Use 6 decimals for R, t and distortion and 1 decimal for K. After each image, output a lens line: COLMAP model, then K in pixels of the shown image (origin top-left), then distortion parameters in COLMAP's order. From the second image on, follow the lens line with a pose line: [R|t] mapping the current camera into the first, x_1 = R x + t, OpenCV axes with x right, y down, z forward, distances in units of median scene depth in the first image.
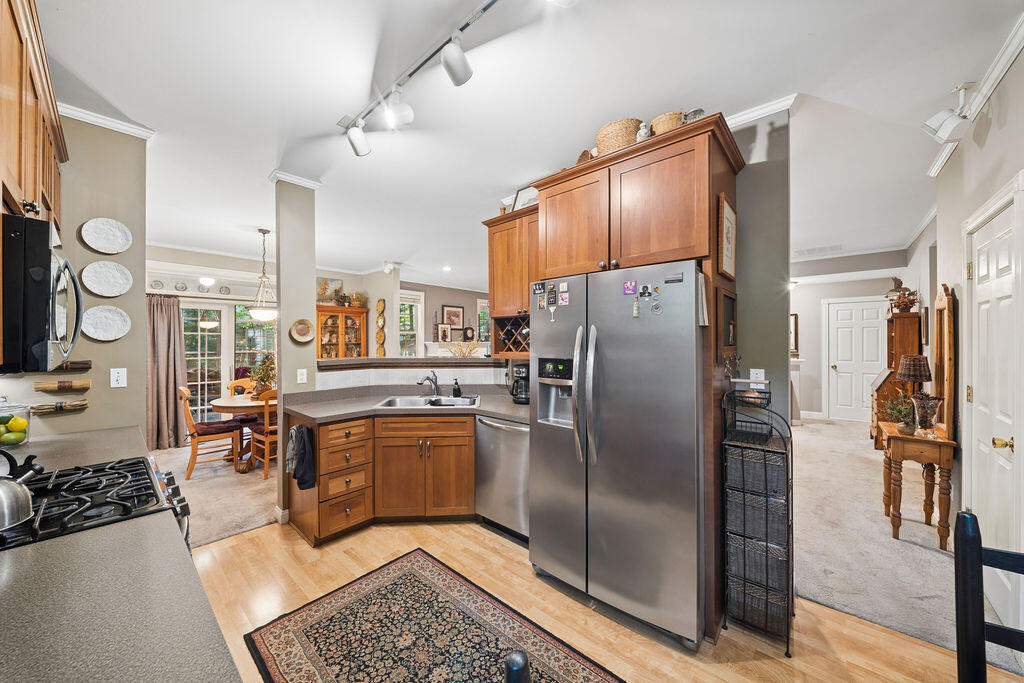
lens RADIAL K [[359.4, 0, 502.2], [0, 359.4, 340.7], [0, 0, 1]] dist [-0.002288, -0.001462]
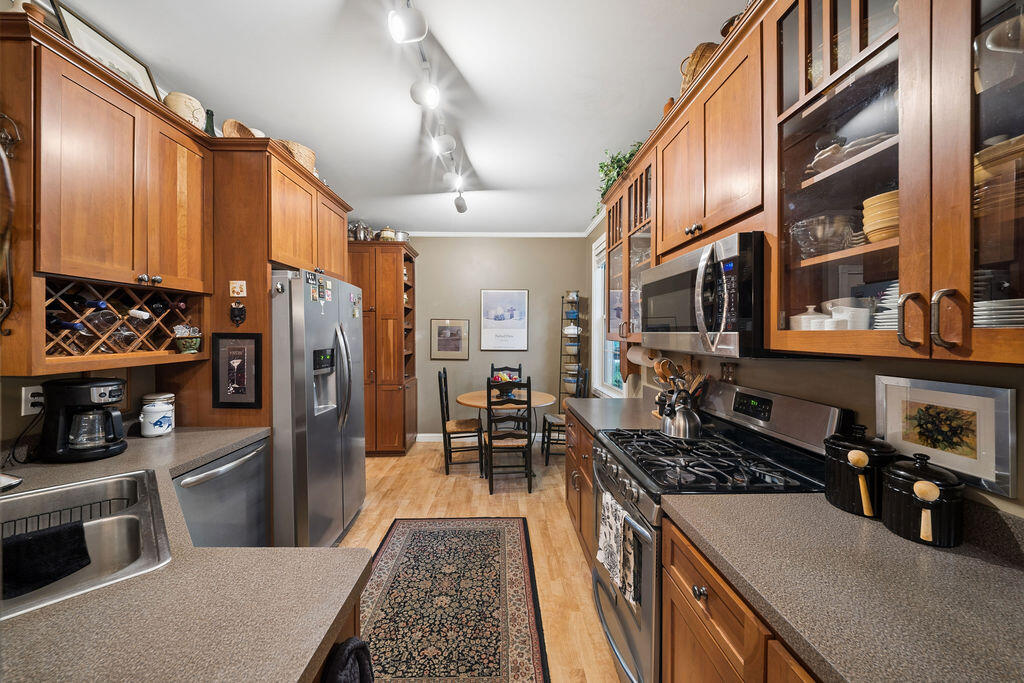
lens RADIAL K [[359.4, 0, 509.0], [0, 359.4, 335.4], [0, 0, 1]] dist [-0.002288, -0.001462]
pose [[-0.686233, 0.002293, 0.727378, -0.775429], [0.004574, 0.999989, 0.001162, 0.007714], [-0.727368, 0.004124, -0.686236, 1.019024]]
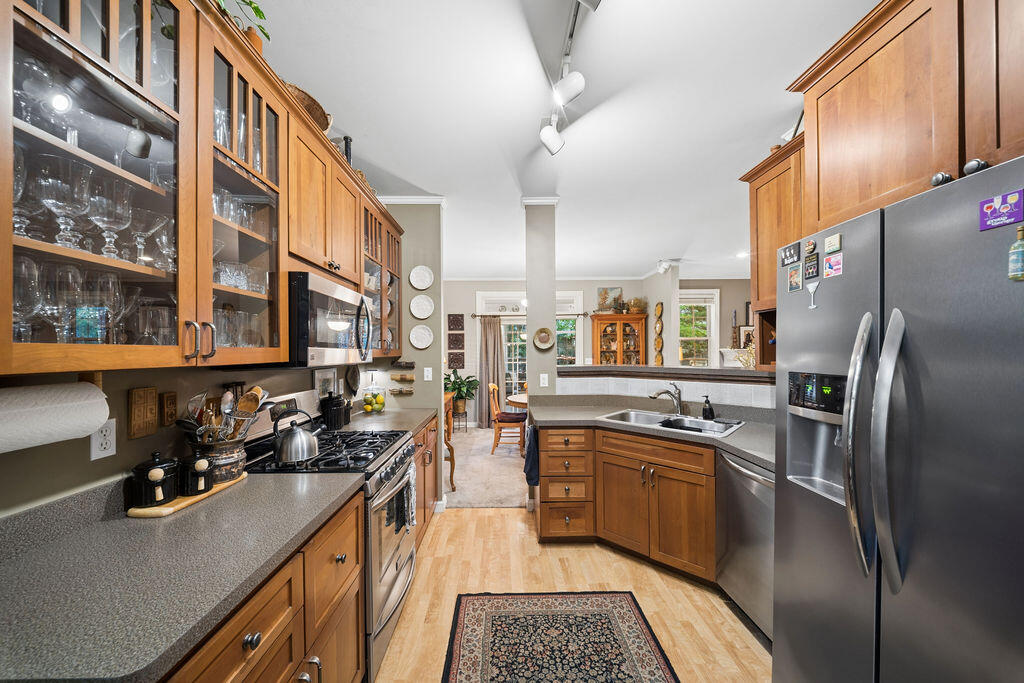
lens RADIAL K [[359.4, 0, 506.3], [0, 359.4, 350.6], [0, 0, 1]] dist [-0.002288, -0.001462]
pose [[0.676696, -0.003861, -0.736253, 0.176134], [0.008035, 0.999965, 0.002140, 0.006004], [0.736219, -0.007364, 0.676704, 0.200253]]
